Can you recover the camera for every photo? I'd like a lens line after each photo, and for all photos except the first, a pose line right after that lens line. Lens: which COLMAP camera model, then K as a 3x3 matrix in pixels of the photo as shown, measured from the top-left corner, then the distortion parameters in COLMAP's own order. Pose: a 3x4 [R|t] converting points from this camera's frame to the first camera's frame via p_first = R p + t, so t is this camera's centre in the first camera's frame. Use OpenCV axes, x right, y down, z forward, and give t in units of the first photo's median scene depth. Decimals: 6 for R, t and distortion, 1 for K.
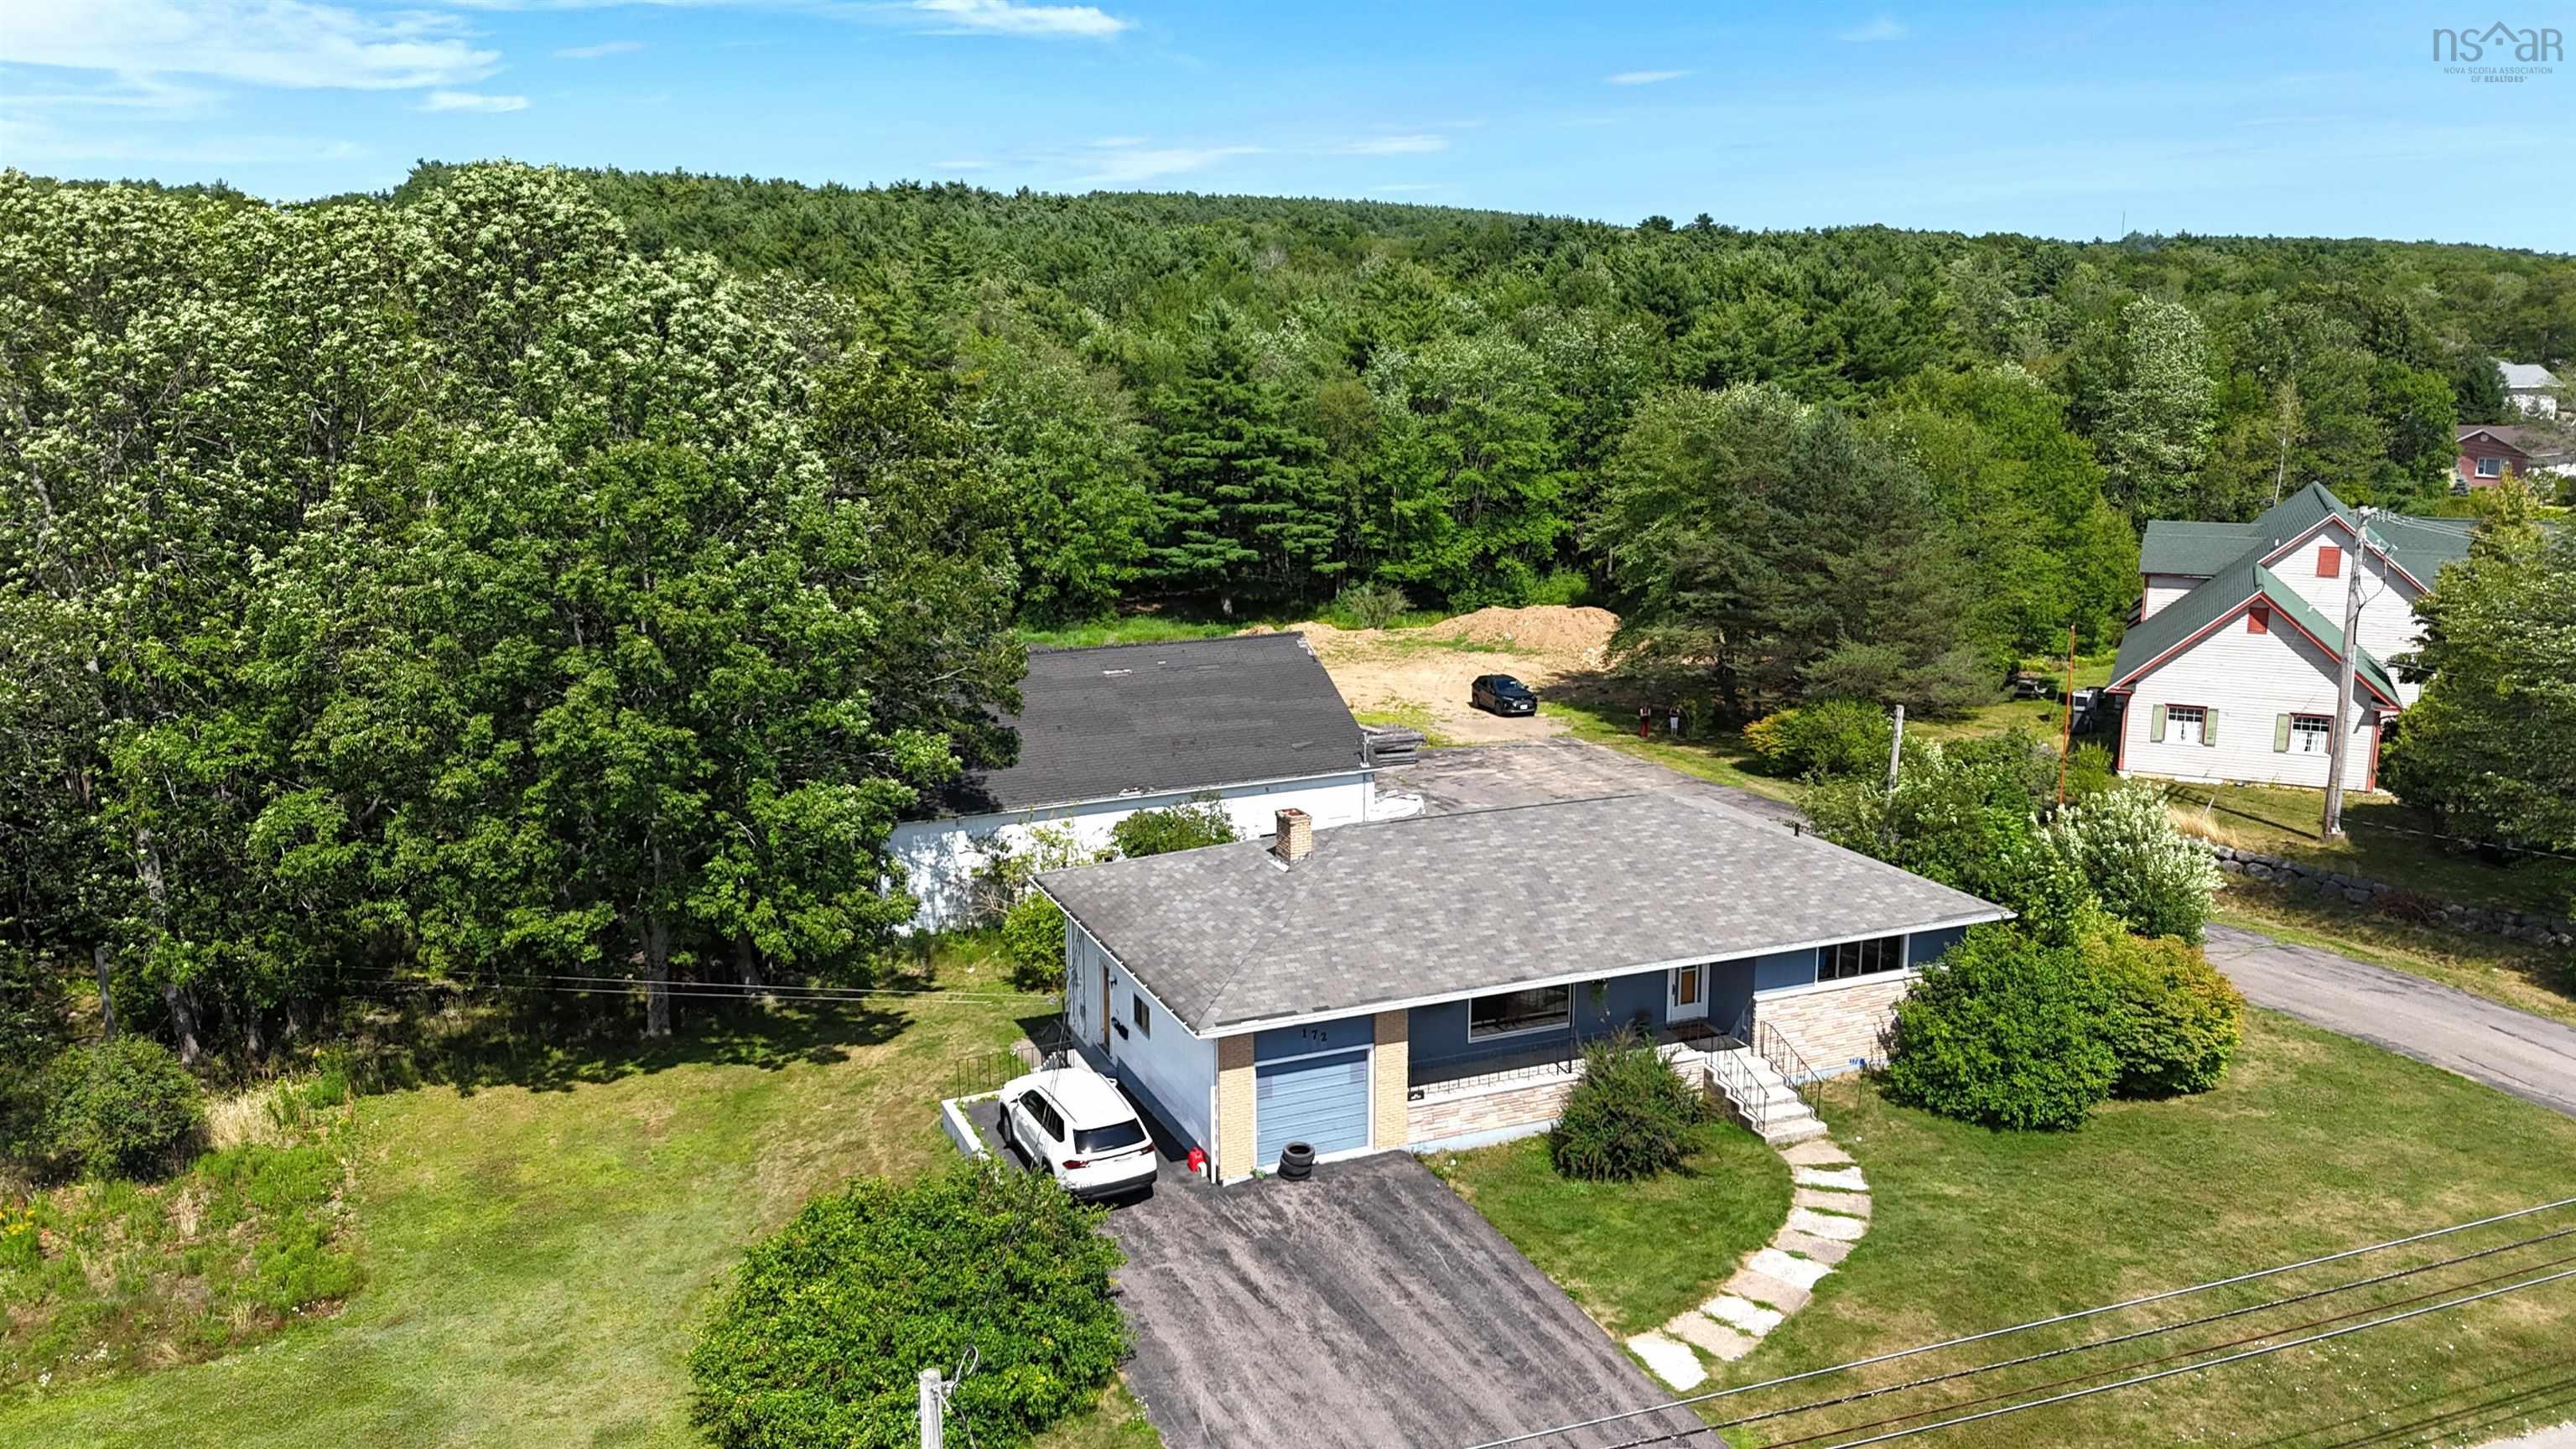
lens RADIAL K [[1868.7, 0, 1320.4], [0, 1868.7, 736.4], [0, 0, 1]] dist [0.064616, -0.081809]
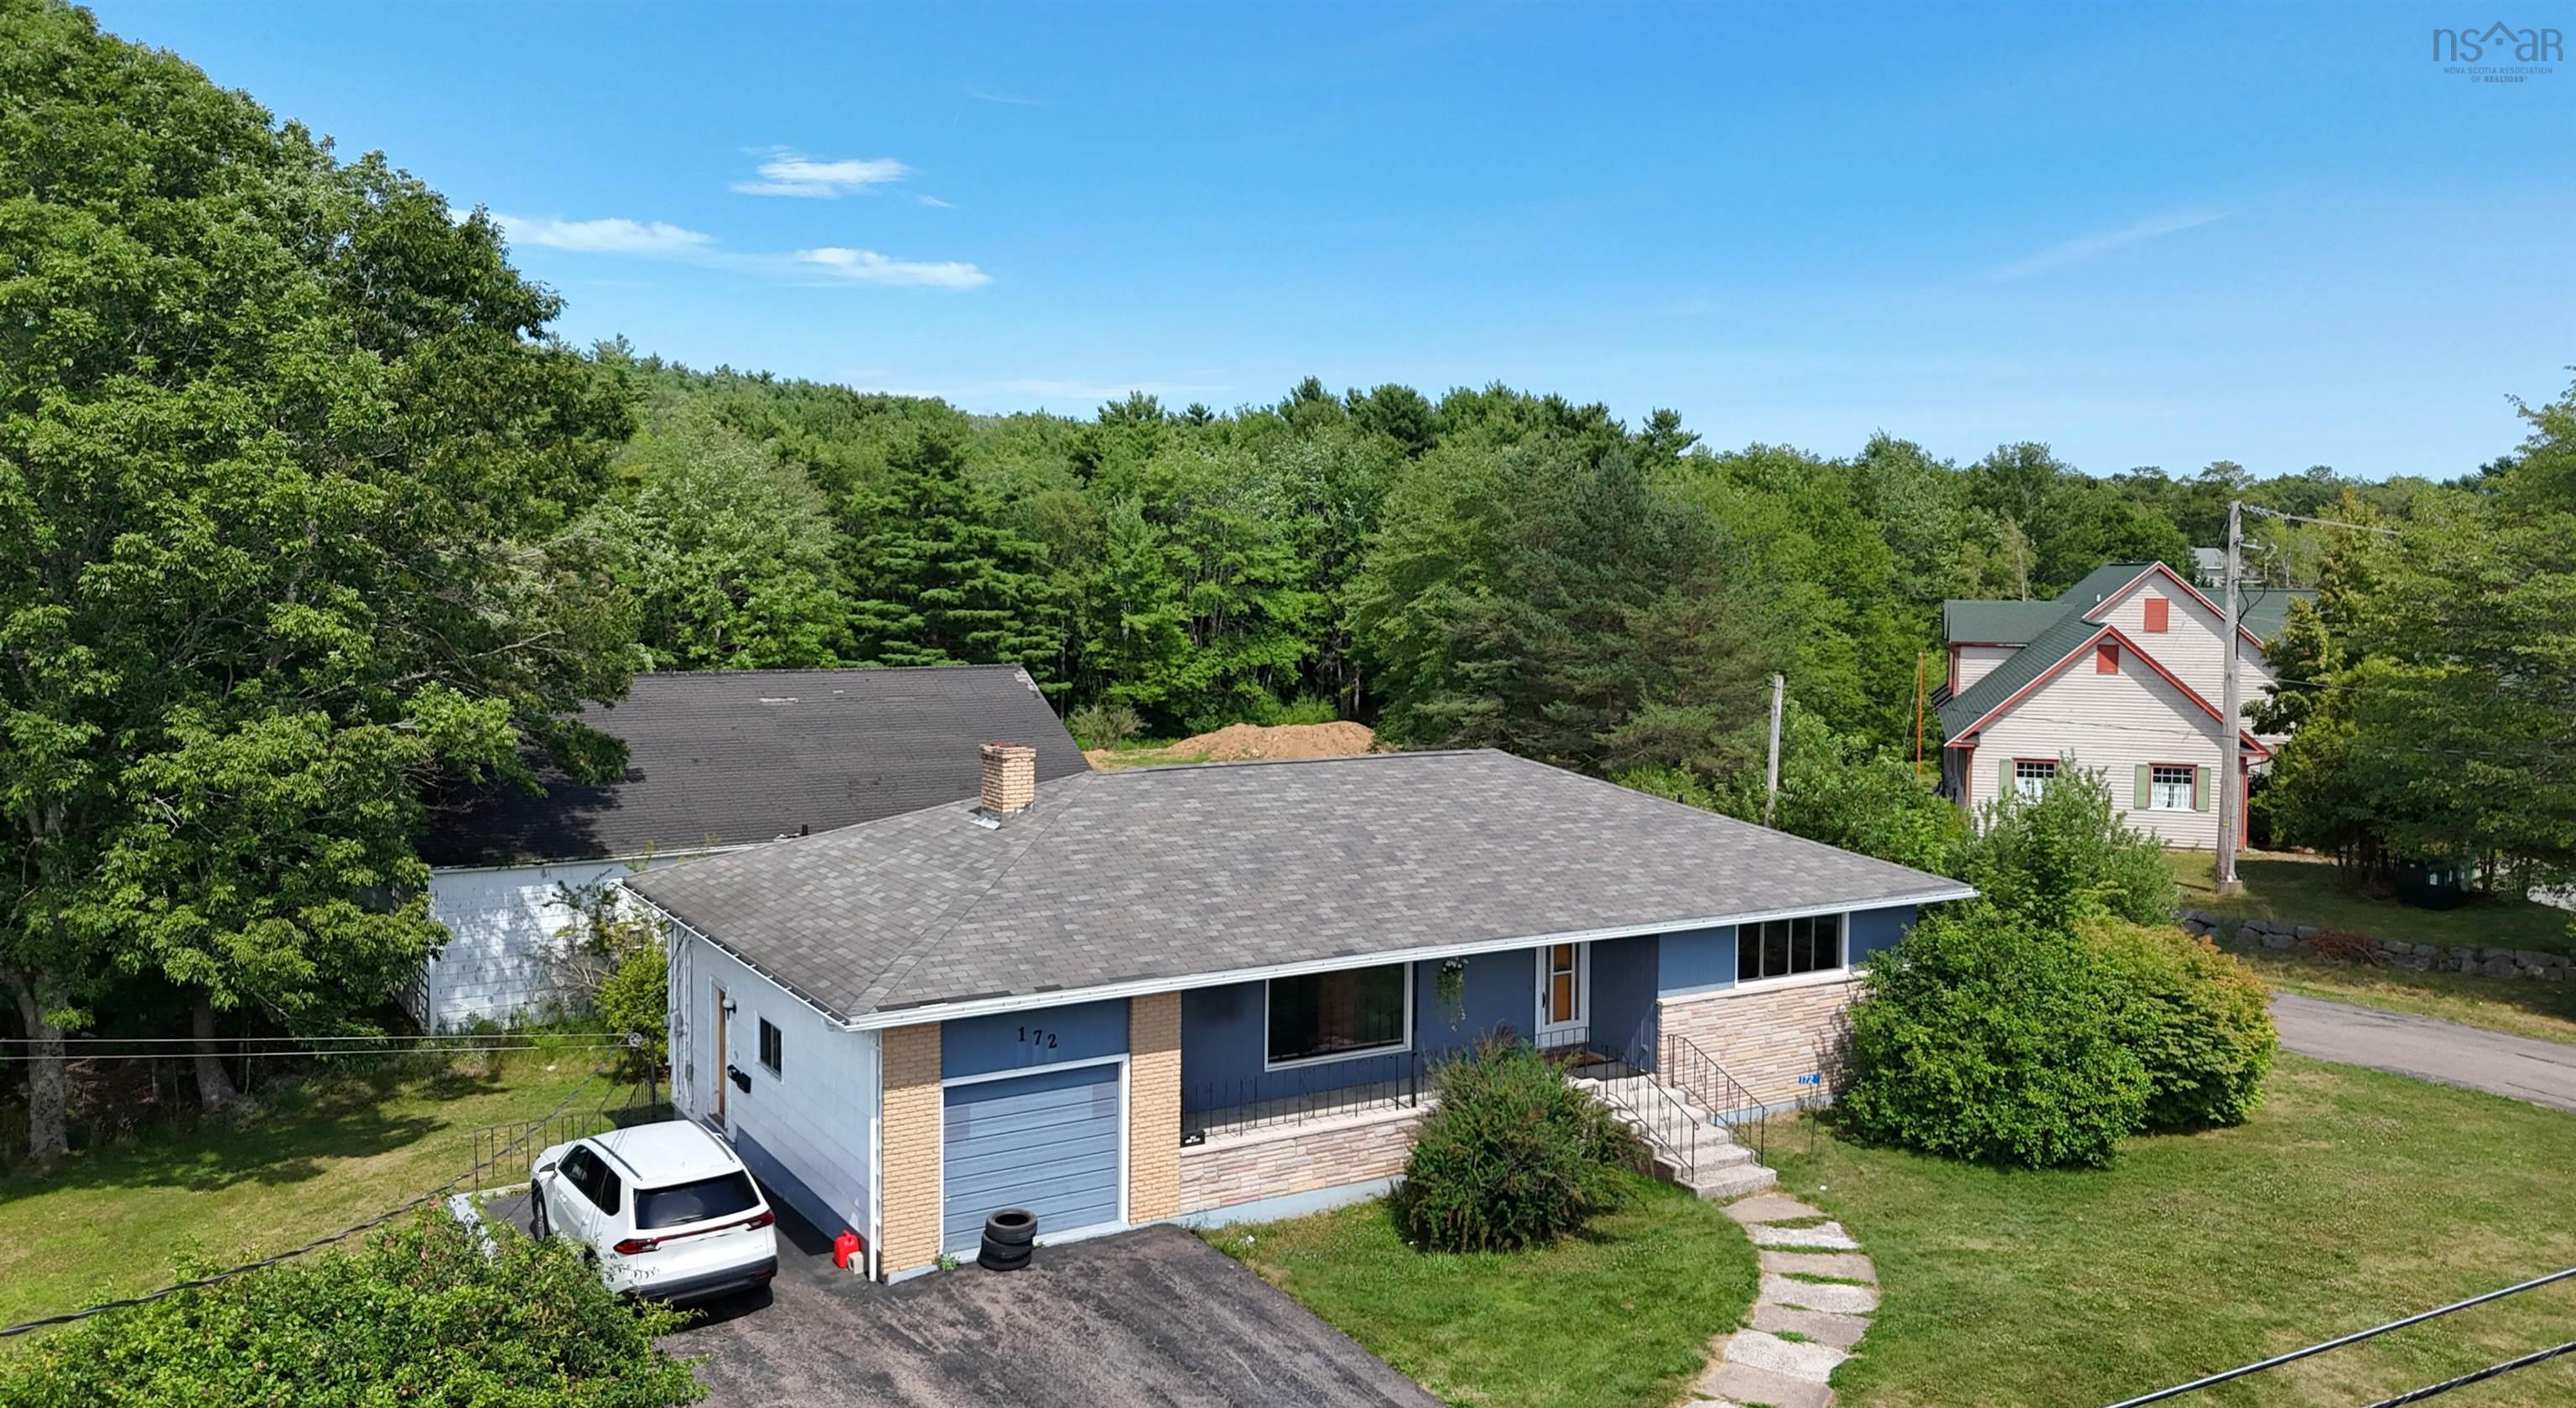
lens RADIAL K [[1910.0, 0, 1315.0], [0, 1910.0, 688.0], [0, 0, 1]] dist [0.065315, -0.072108]
pose [[0.989769, 0.000289, 0.142679, -0.002465], [0.019684, 0.990159, -0.138557, 0.124142], [-0.141315, 0.139948, 0.980023, 0.297679]]
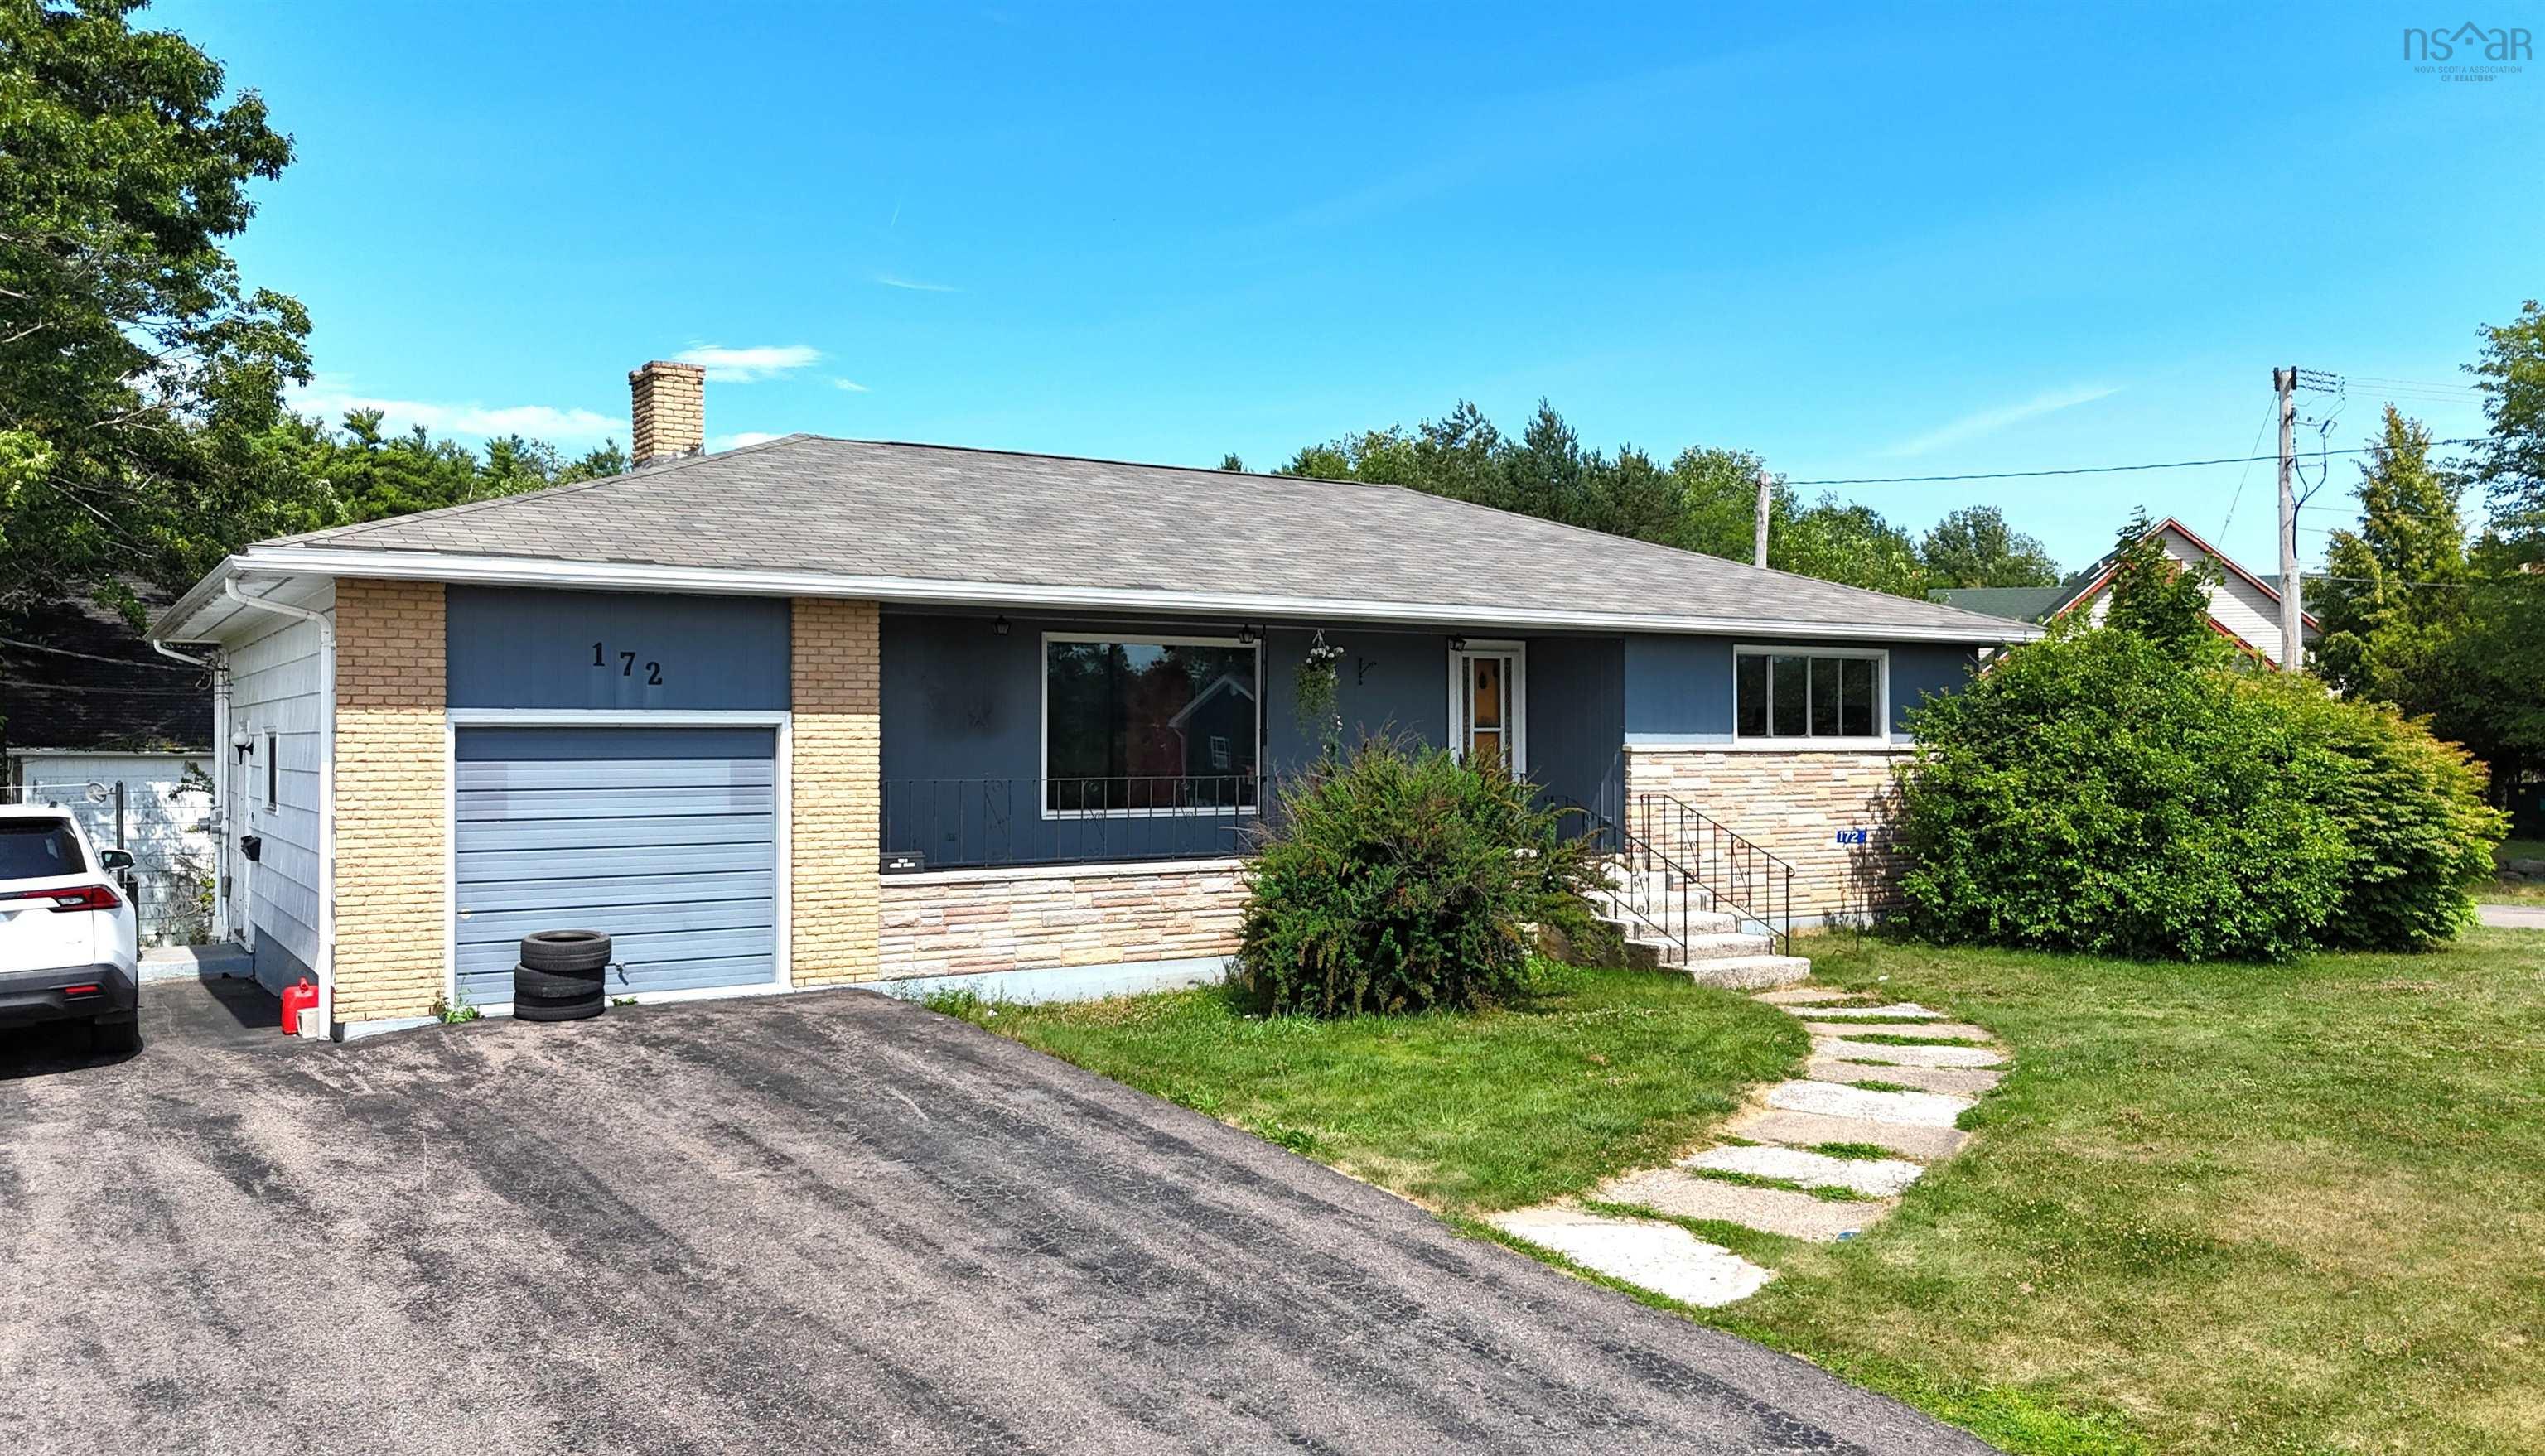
lens RADIAL K [[1905.9, 0, 1272.5], [0, 1905.9, 728.0], [0, 0, 1]] dist [0.068774, -0.070584]
pose [[0.988453, -0.001017, 0.151527, 0.065534], [0.032197, 0.978553, -0.203462, 0.242097], [-0.148070, 0.205991, 0.967286, 0.546724]]
